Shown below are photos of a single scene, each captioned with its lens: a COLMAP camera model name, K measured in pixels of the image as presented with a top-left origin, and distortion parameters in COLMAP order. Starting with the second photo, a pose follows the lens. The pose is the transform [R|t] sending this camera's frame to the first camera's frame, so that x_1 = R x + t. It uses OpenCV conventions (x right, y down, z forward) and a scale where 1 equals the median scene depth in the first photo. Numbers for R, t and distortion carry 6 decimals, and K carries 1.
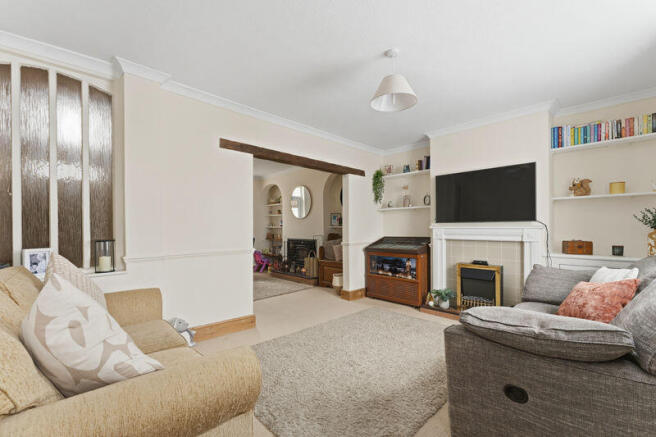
lens RADIAL K [[275.3, 0, 329.0], [0, 275.3, 226.6], [0, 0, 1]] dist [0.000366, 0.000073]
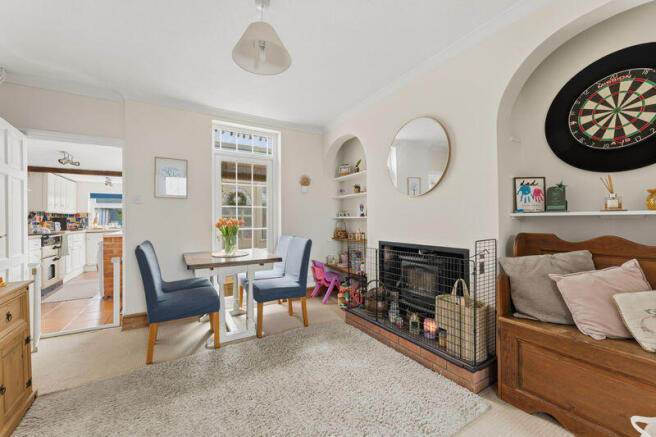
lens RADIAL K [[268.0, 0, 328.0], [0, 268.0, 218.5], [0, 0, 1]] dist [-0.001912, -0.000225]
pose [[0.973441, -0.001501, -0.228932, -0.140361], [0.001756, 0.999998, 0.000910, 0.004404], [0.228930, -0.001288, 0.973442, 0.572038]]
